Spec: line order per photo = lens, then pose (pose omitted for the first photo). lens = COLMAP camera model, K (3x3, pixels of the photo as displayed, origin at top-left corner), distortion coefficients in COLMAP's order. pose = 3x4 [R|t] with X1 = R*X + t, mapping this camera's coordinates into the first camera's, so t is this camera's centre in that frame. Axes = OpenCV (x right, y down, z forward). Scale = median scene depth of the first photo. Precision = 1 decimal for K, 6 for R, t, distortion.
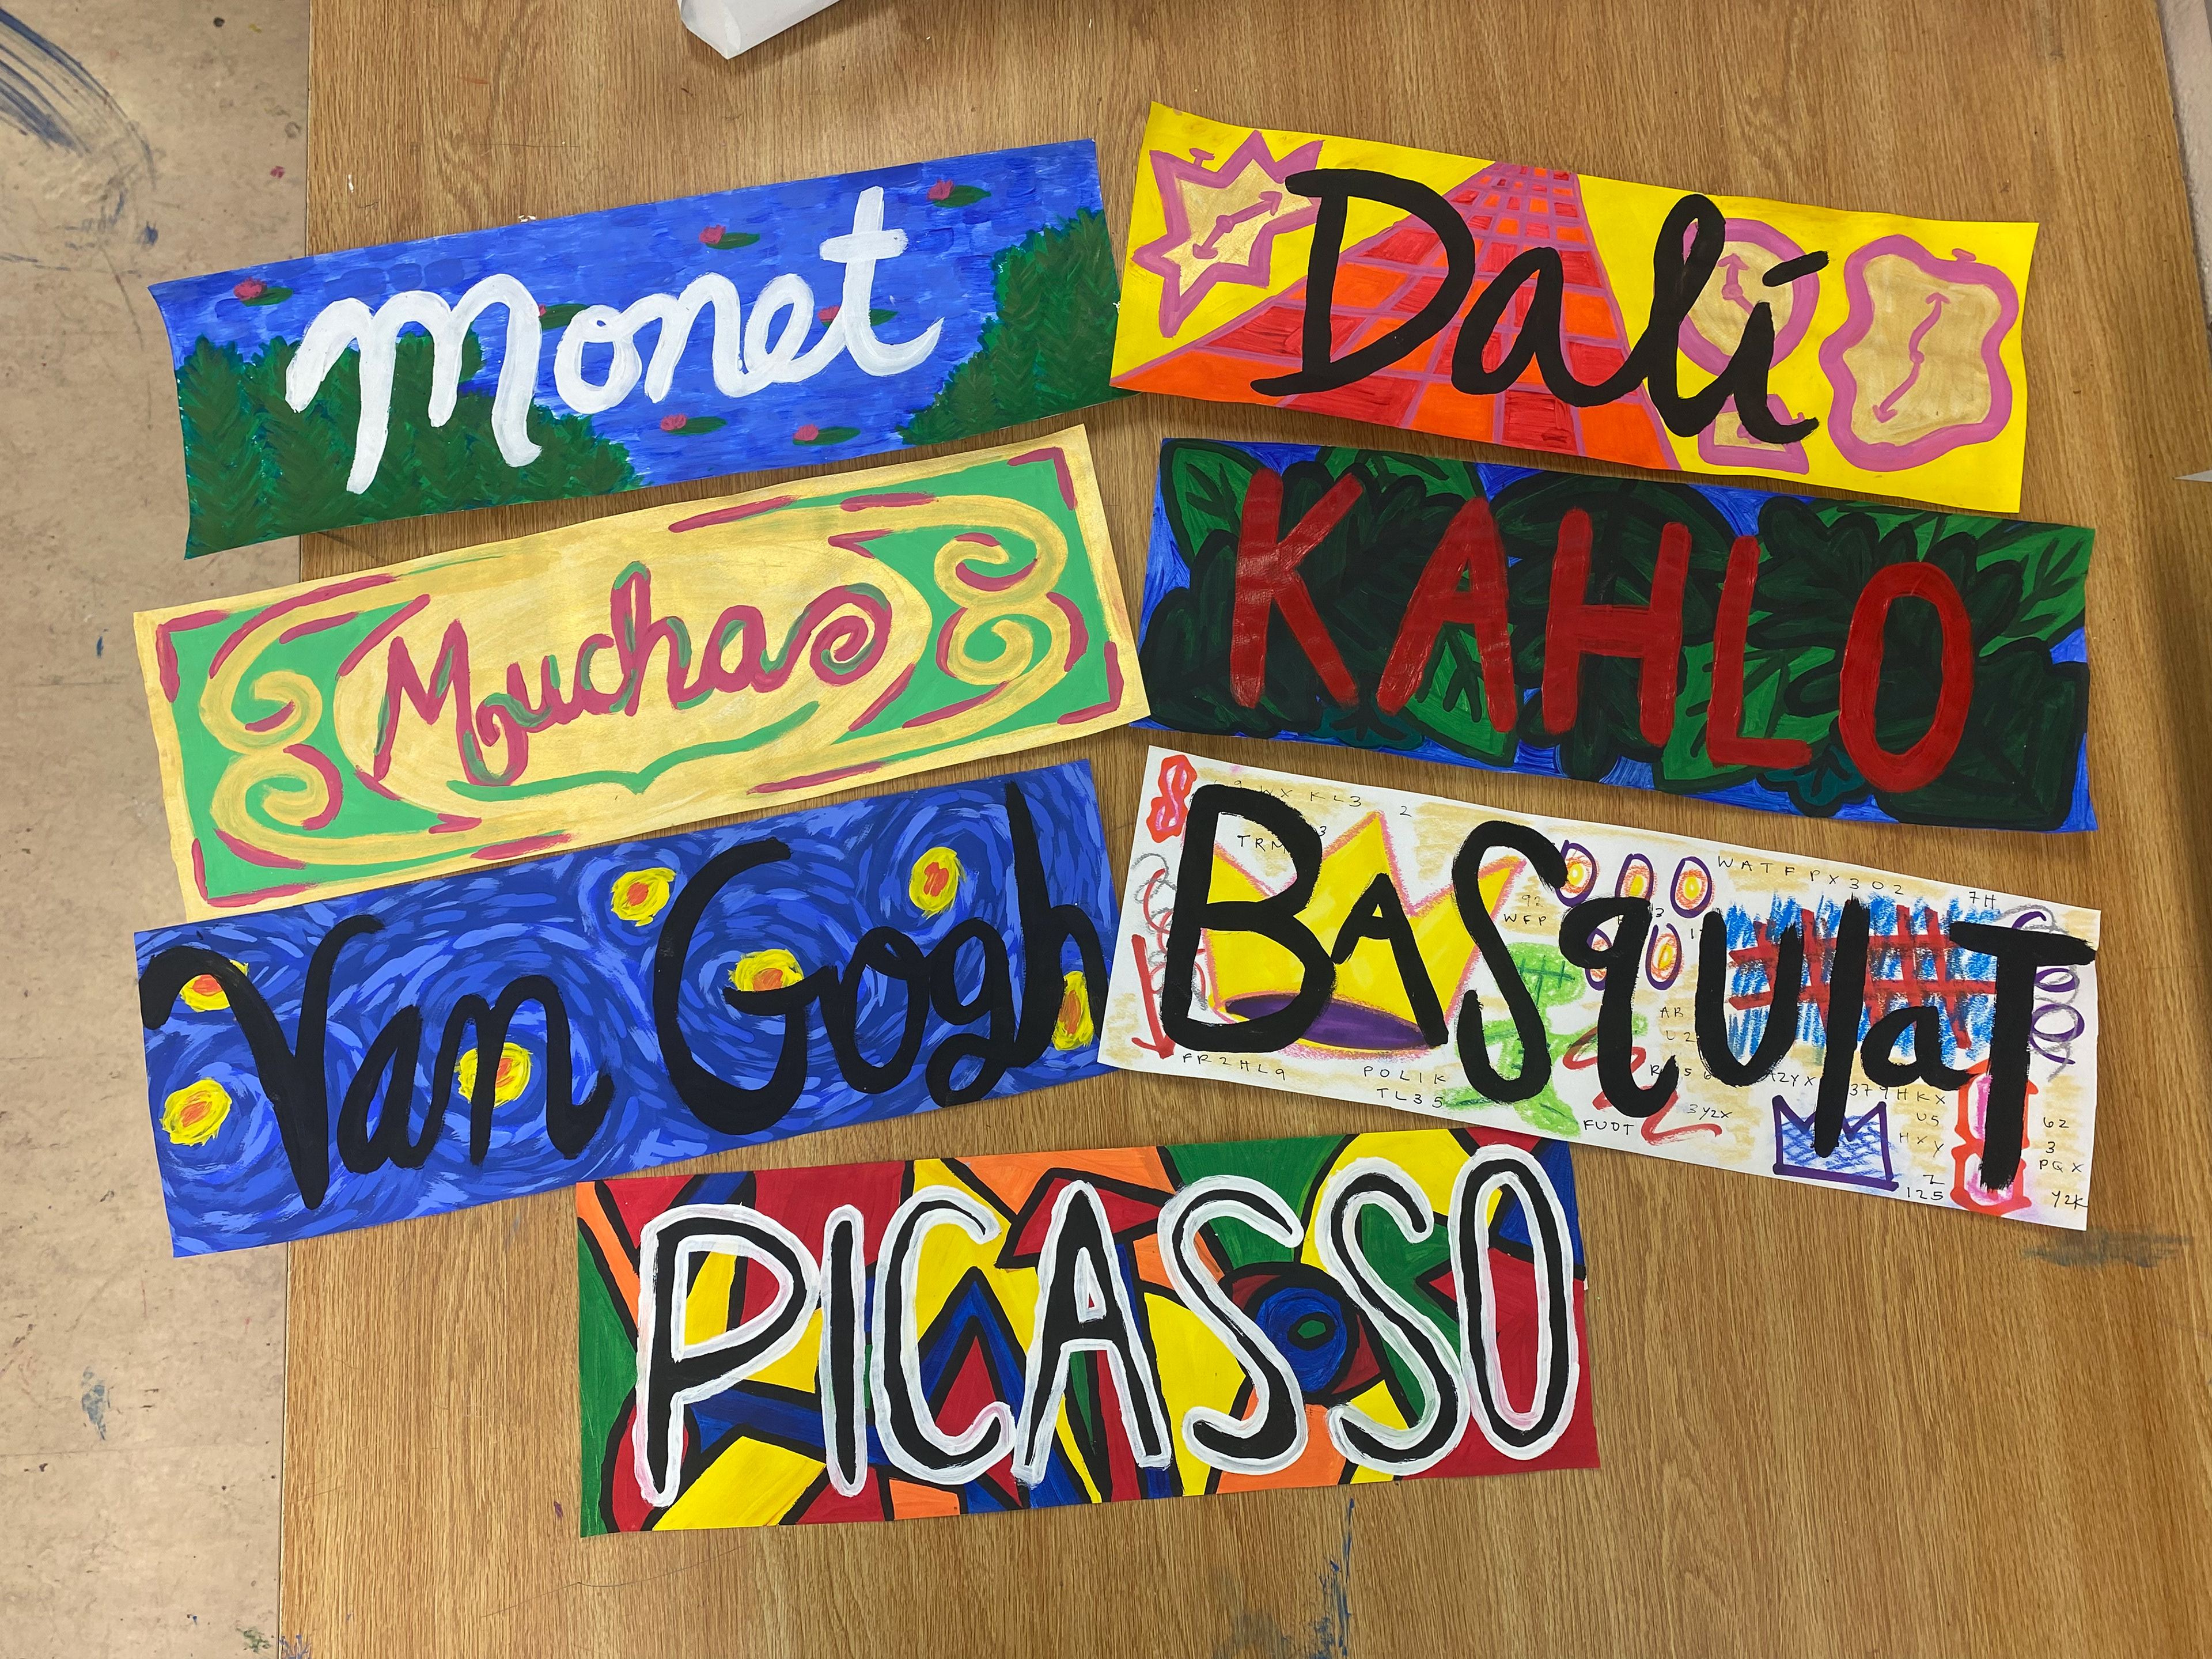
lens RADIAL K [[1667.1, 0, 1107.9], [0, 1667.1, 824.3], [0, 0, 1]] dist [-0.002829, -0.008678]
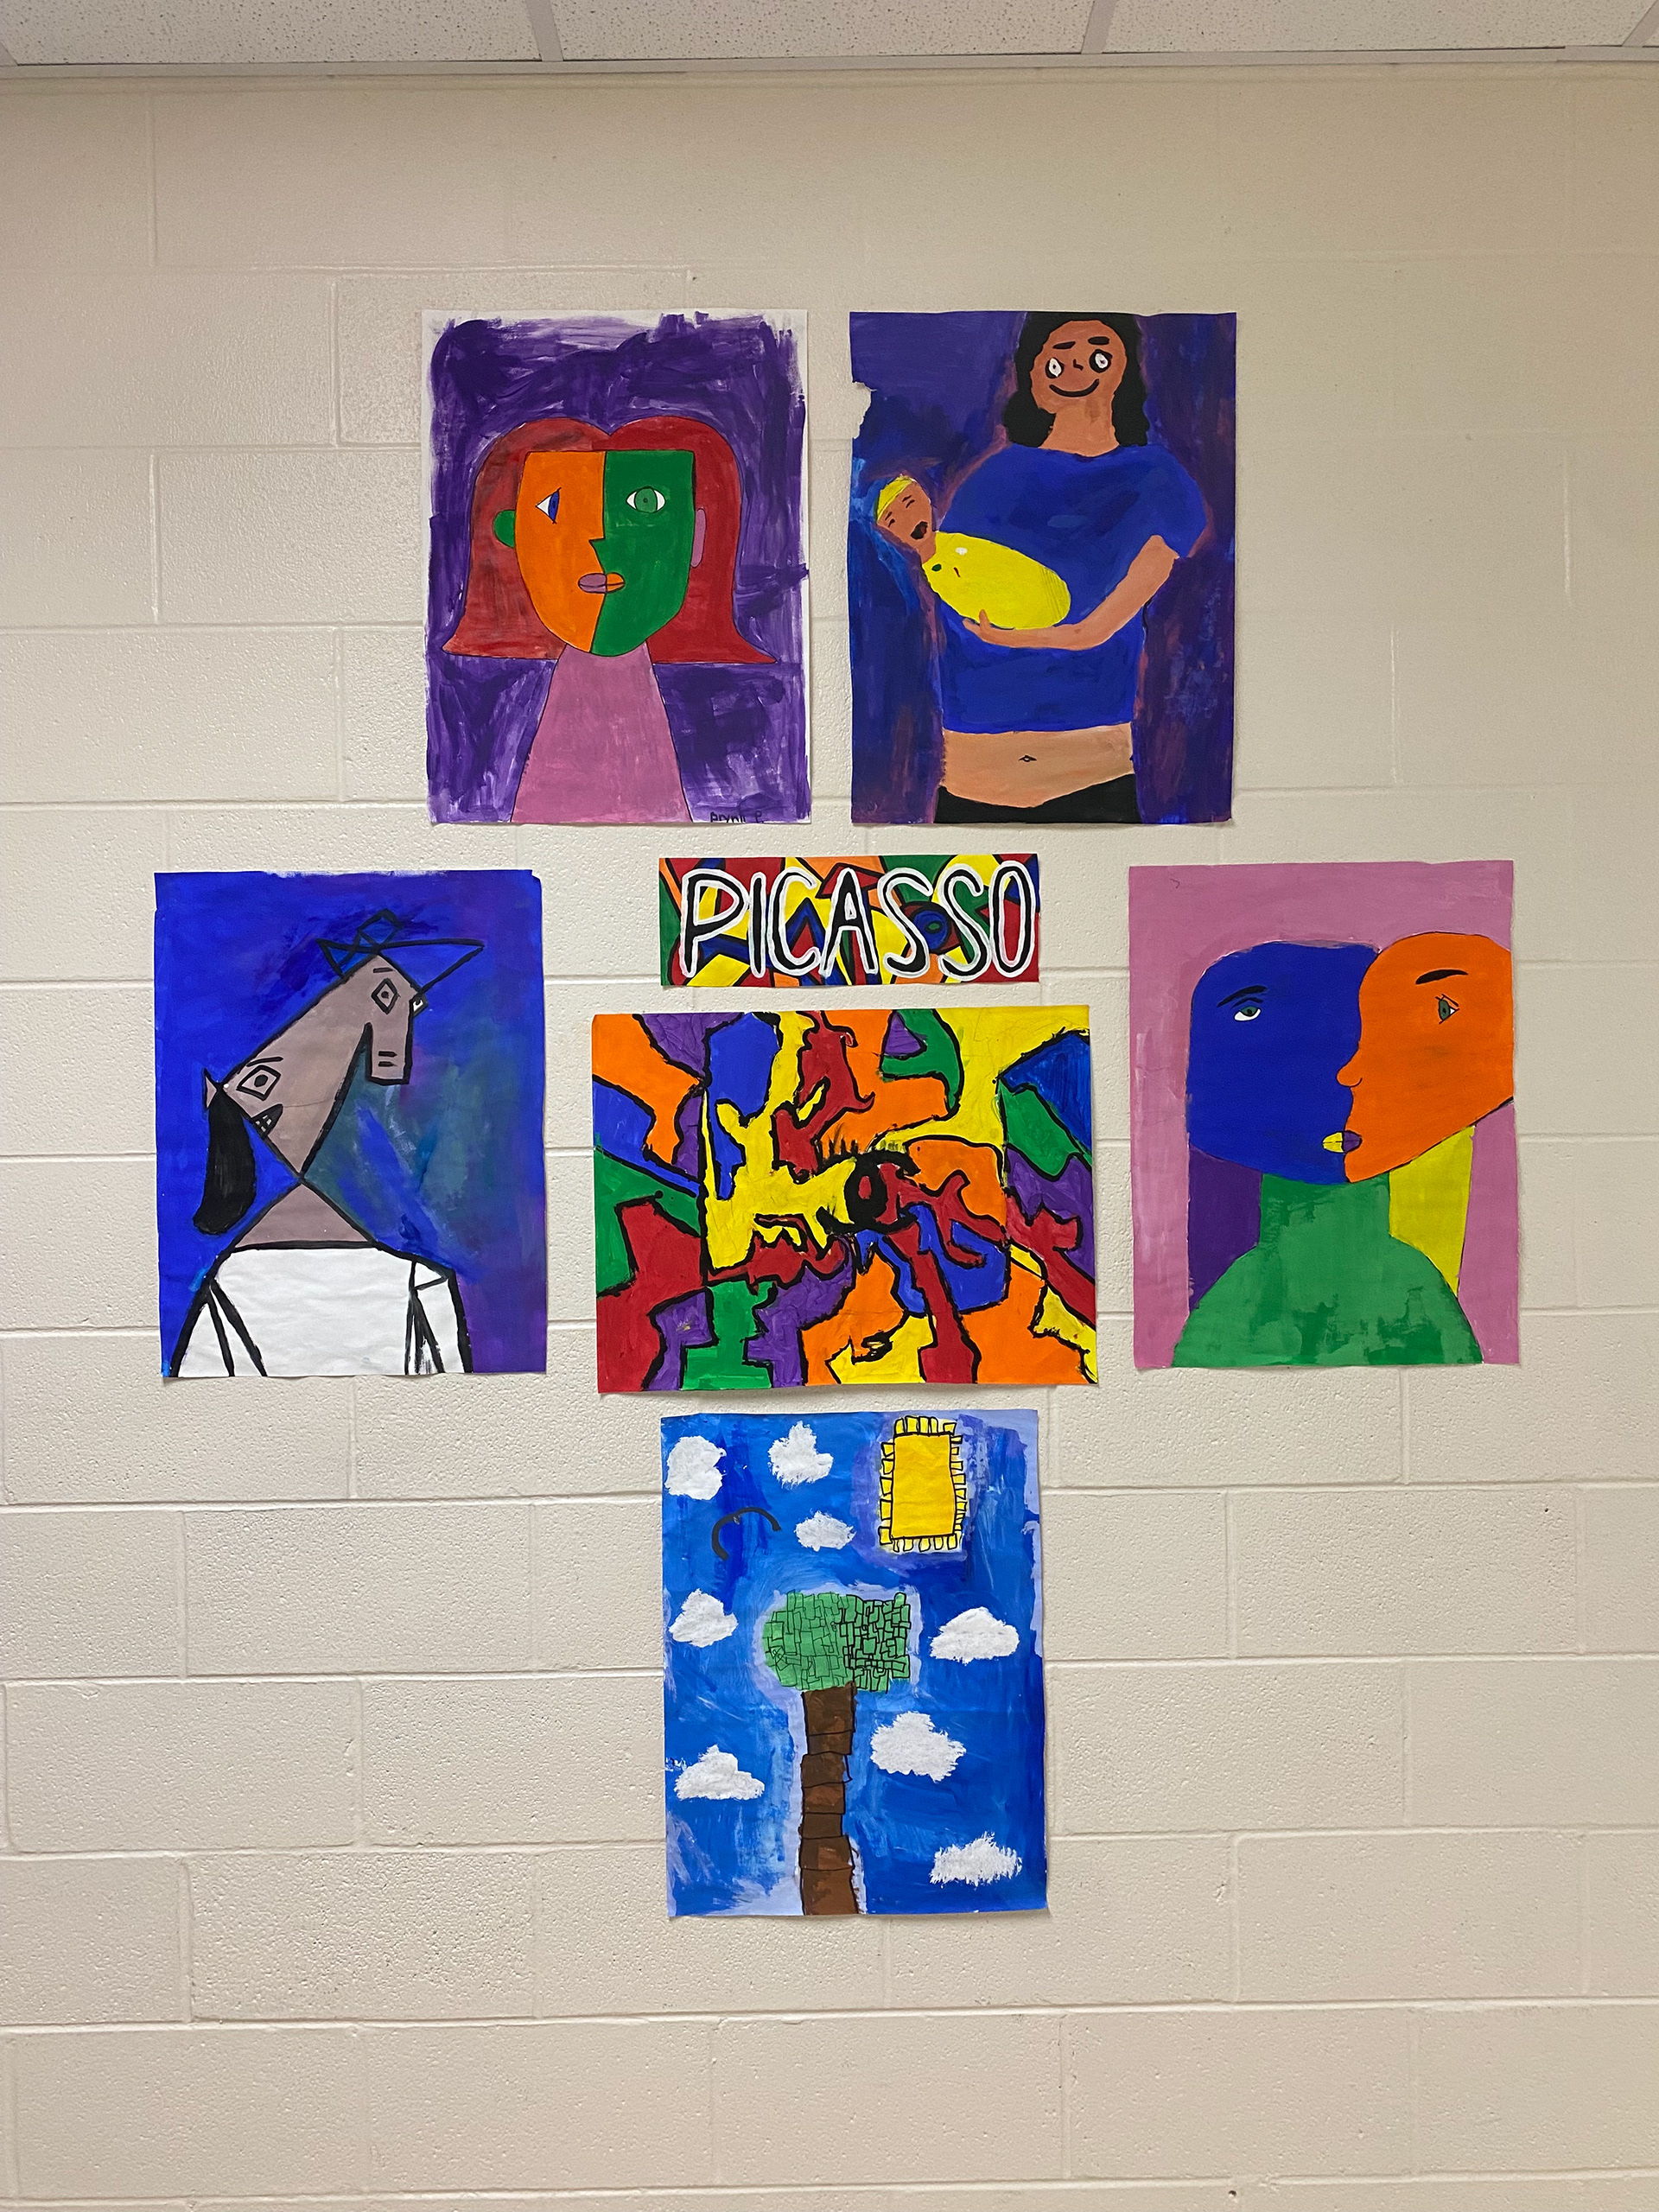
lens RADIAL K [[1667.1, 0, 831.4], [0, 1667.1, 1107.6], [0, 0, 1]] dist [-0.002829, -0.008678]
pose [[0.998447, 0.046675, -0.030414, 0.054151], [-0.040382, 0.982459, 0.182053, 0.111366], [0.038378, -0.180542, 0.982818, -1.662303]]
